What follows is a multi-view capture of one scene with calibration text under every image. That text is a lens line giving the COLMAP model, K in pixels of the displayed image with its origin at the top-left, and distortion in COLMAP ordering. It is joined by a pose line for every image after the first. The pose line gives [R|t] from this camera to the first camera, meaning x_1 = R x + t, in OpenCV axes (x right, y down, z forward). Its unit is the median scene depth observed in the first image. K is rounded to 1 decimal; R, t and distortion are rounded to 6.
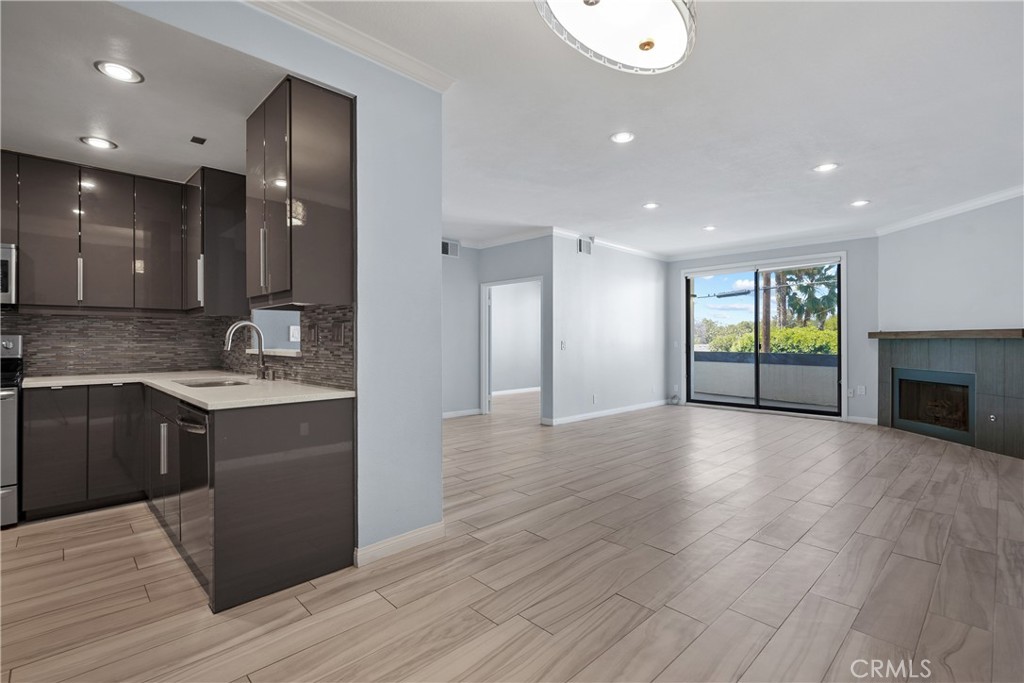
lens RADIAL K [[473.5, 0, 511.8], [0, 473.5, 338.6], [0, 0, 1]] dist [-0.001659, -0.000181]
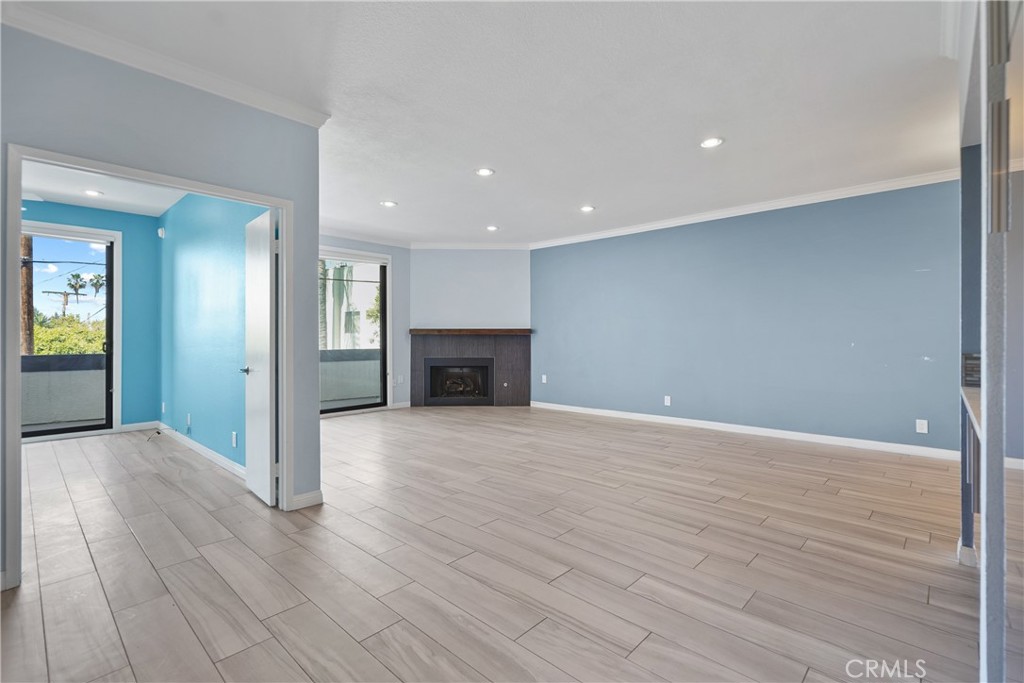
lens RADIAL K [[466.4, 0, 511.8], [0, 466.4, 337.0], [0, 0, 1]] dist [-0.001450, 0.000285]
pose [[-0.049213, -0.001905, 0.998786, -0.634594], [-0.002050, 0.999996, 0.001806, 0.005126], [-0.998786, -0.001958, -0.049217, 1.223273]]
